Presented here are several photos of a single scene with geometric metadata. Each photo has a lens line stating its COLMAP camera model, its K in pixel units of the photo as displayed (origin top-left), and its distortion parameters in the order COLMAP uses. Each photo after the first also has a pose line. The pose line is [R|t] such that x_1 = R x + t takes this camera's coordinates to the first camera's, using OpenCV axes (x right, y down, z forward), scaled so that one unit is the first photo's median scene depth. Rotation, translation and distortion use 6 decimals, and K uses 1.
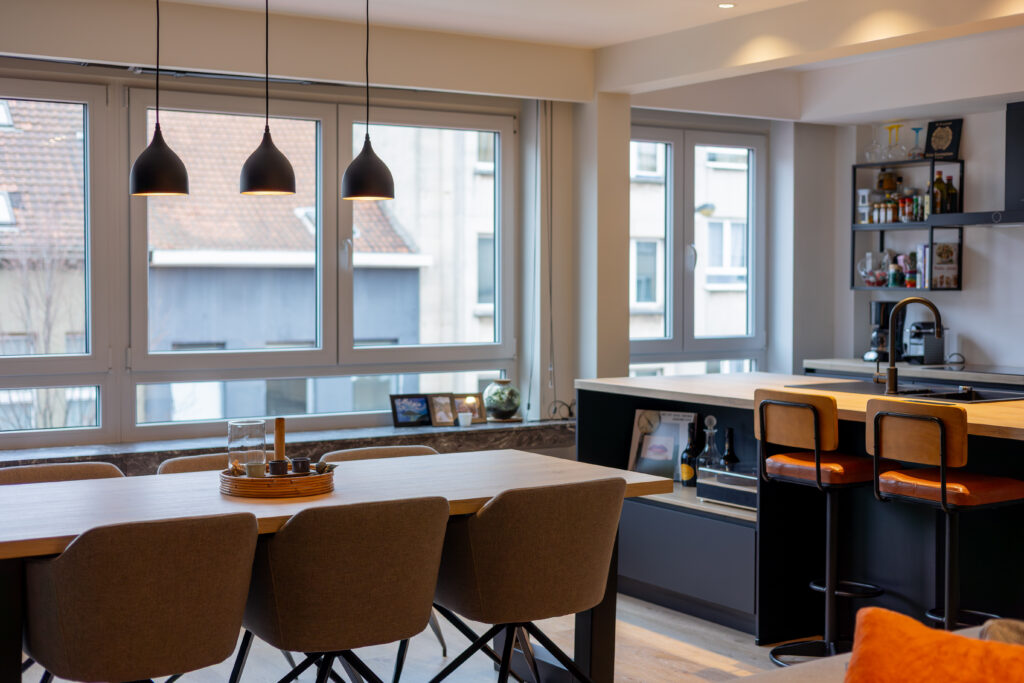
lens RADIAL K [[1467.5, 0, 513.0], [0, 1467.5, 345.7], [0, 0, 1]] dist [0.022576, 0.000000]
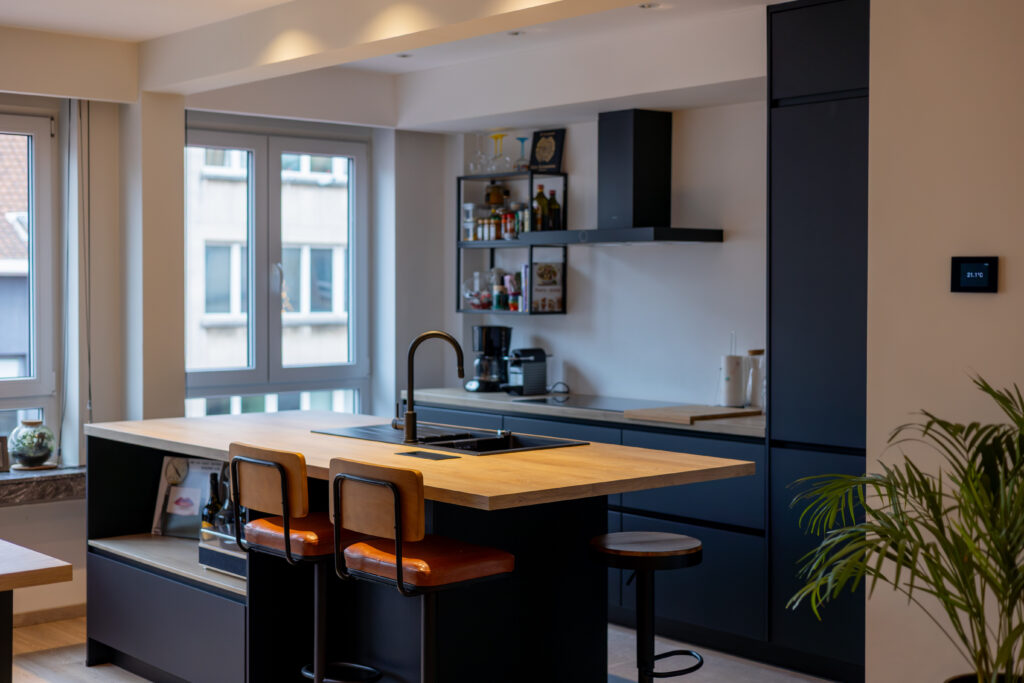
lens RADIAL K [[1467.5, 0, 511.2], [0, 1467.5, 336.3], [0, 0, 1]] dist [0.022576, 0.000000]
pose [[0.989823, -0.005936, 0.142179, 0.142126], [0.007233, 0.999937, -0.008607, -0.016220], [-0.142119, 0.009548, 0.989803, 0.094410]]
